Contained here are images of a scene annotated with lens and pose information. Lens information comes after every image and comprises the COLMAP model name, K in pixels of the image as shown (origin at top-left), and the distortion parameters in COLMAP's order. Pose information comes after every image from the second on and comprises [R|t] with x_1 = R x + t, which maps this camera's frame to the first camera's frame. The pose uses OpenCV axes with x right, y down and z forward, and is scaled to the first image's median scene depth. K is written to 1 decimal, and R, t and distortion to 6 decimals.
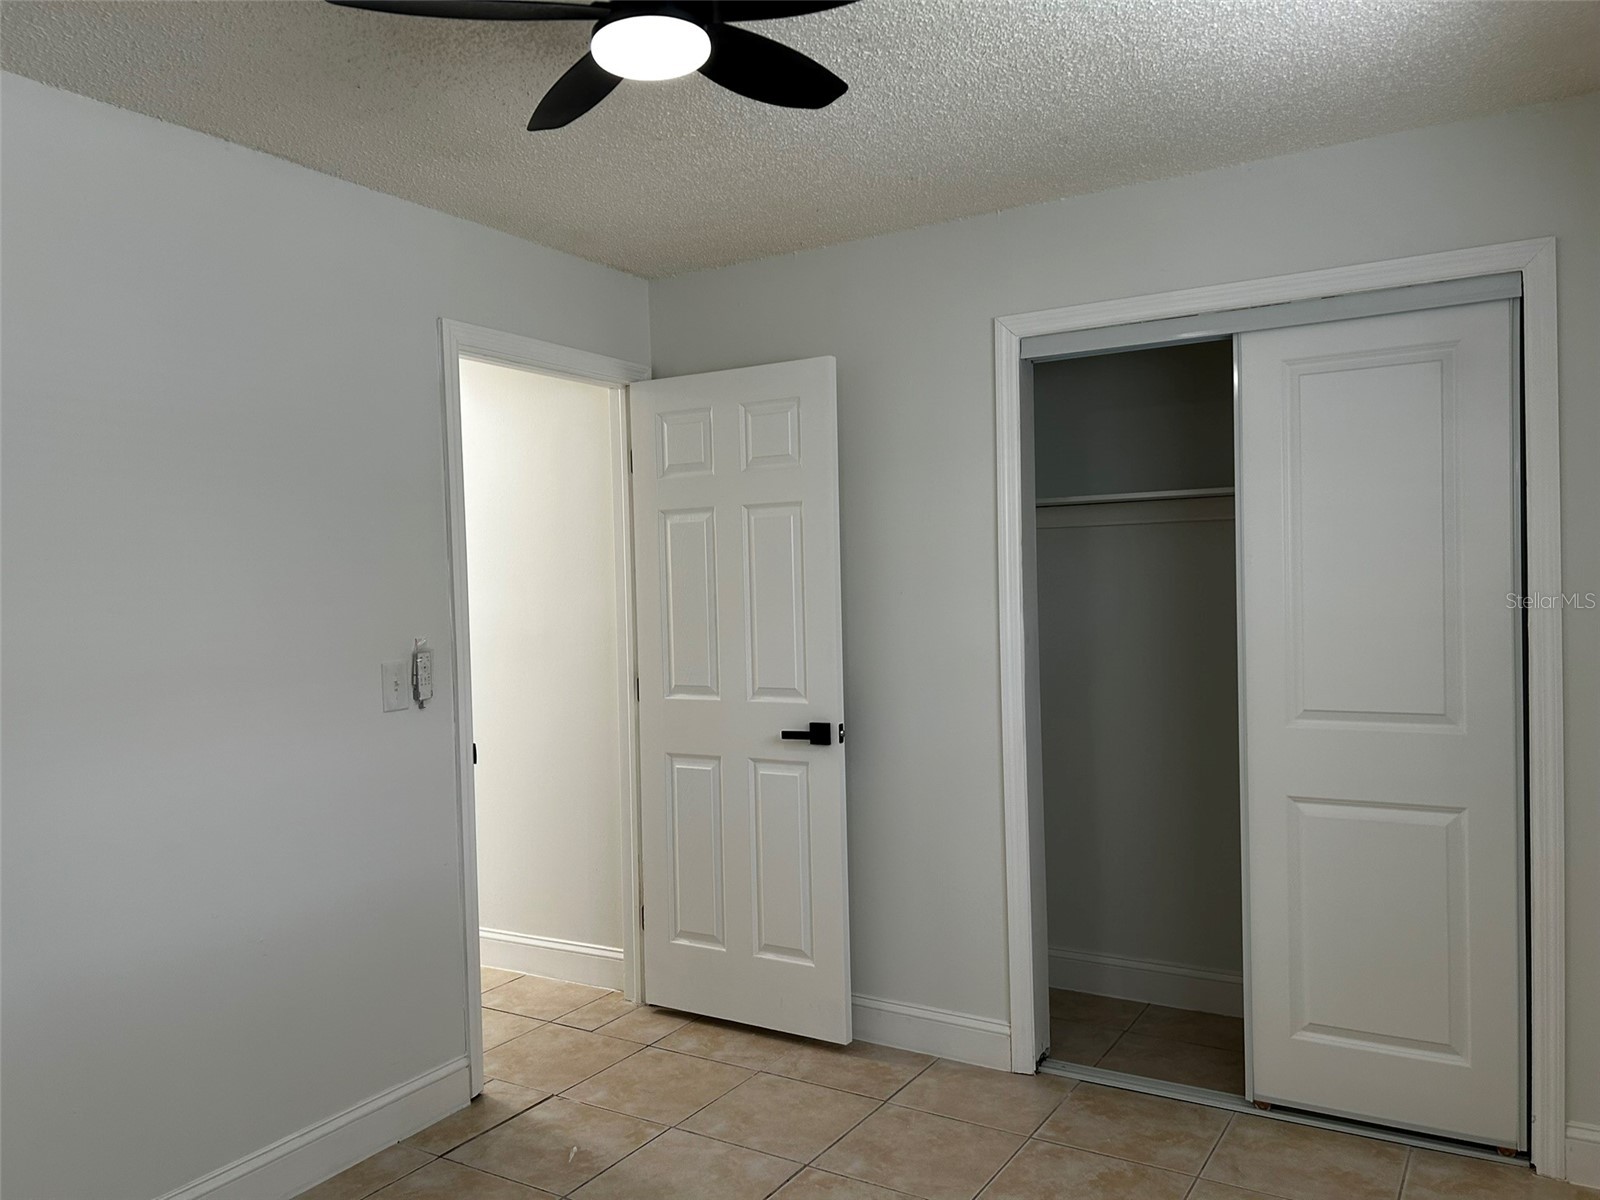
lens RADIAL K [[1214.0, 0, 800.0], [0, 1214.0, 600.0], [0, 0, 1]] dist [0.099733, -0.143521]
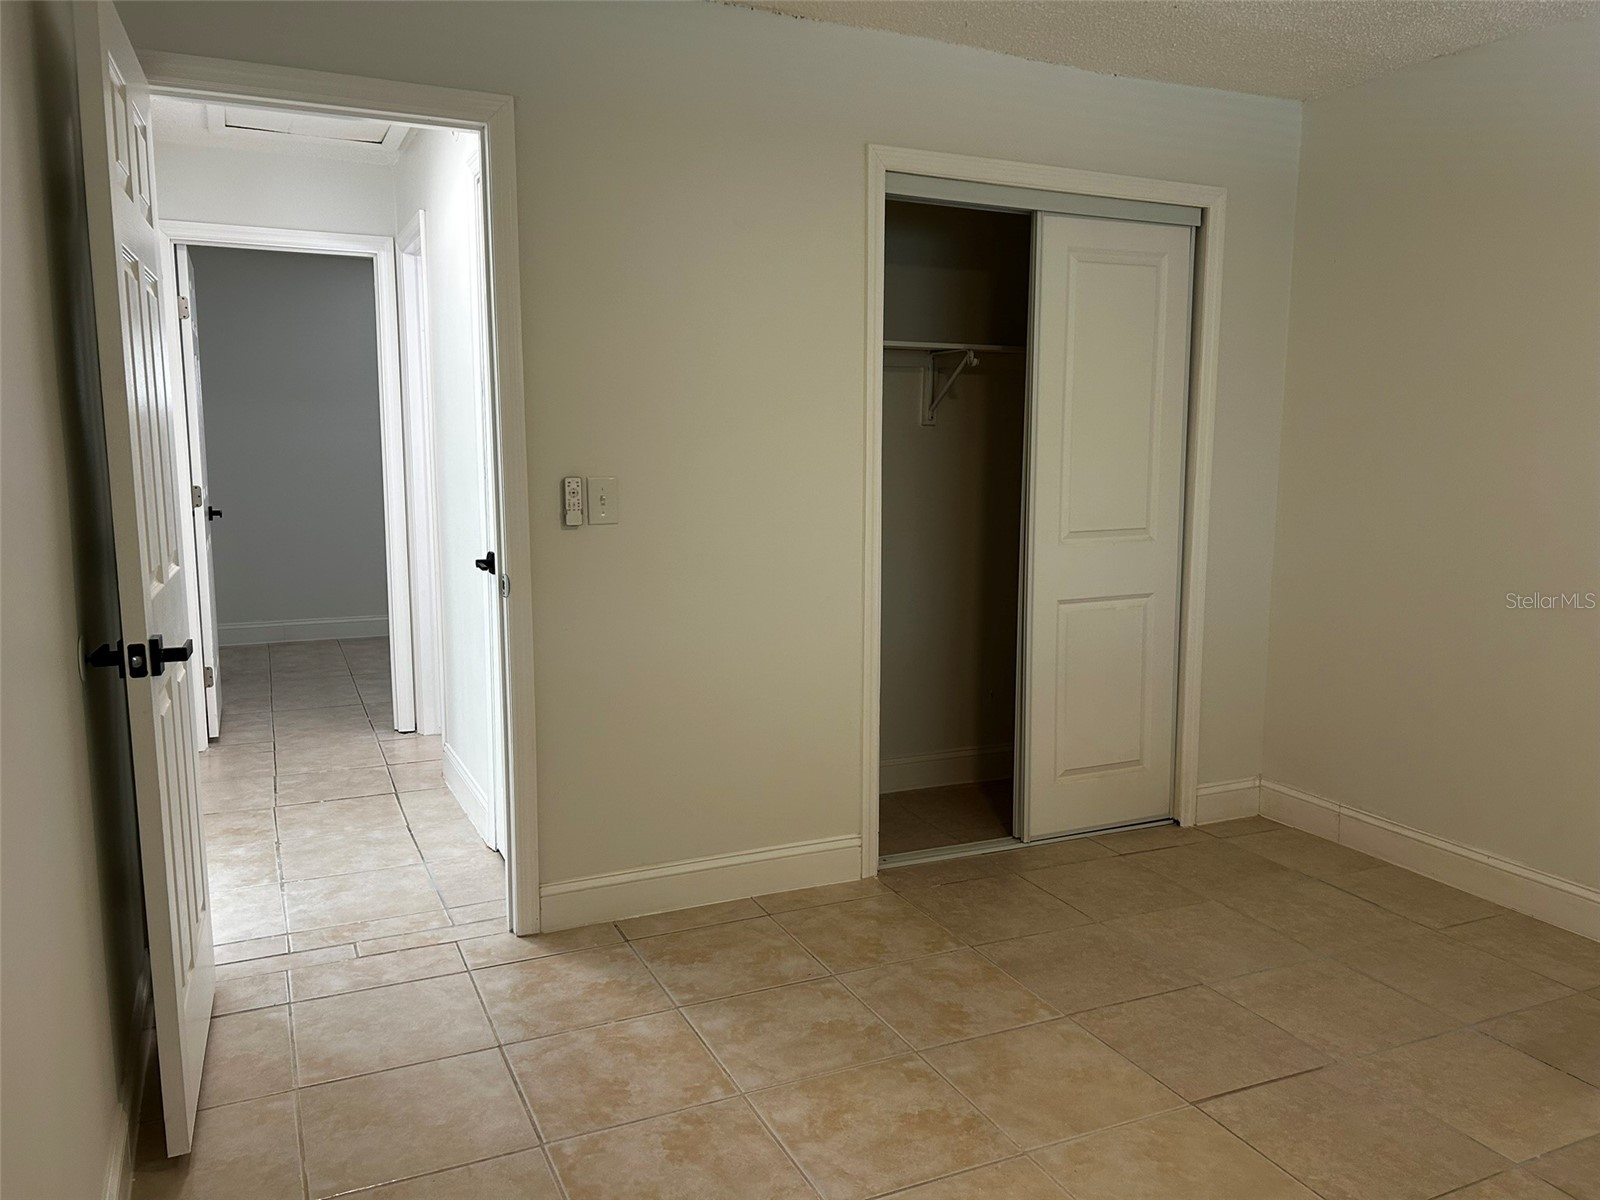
lens RADIAL K [[1214.0, 0, 800.0], [0, 1214.0, 600.0], [0, 0, 1]] dist [0.099733, -0.143521]
pose [[0.524064, -0.111897, 0.844296, -0.775050], [-0.031190, 0.988145, 0.150322, -0.021352], [-0.851108, -0.105112, 0.514361, 0.552585]]
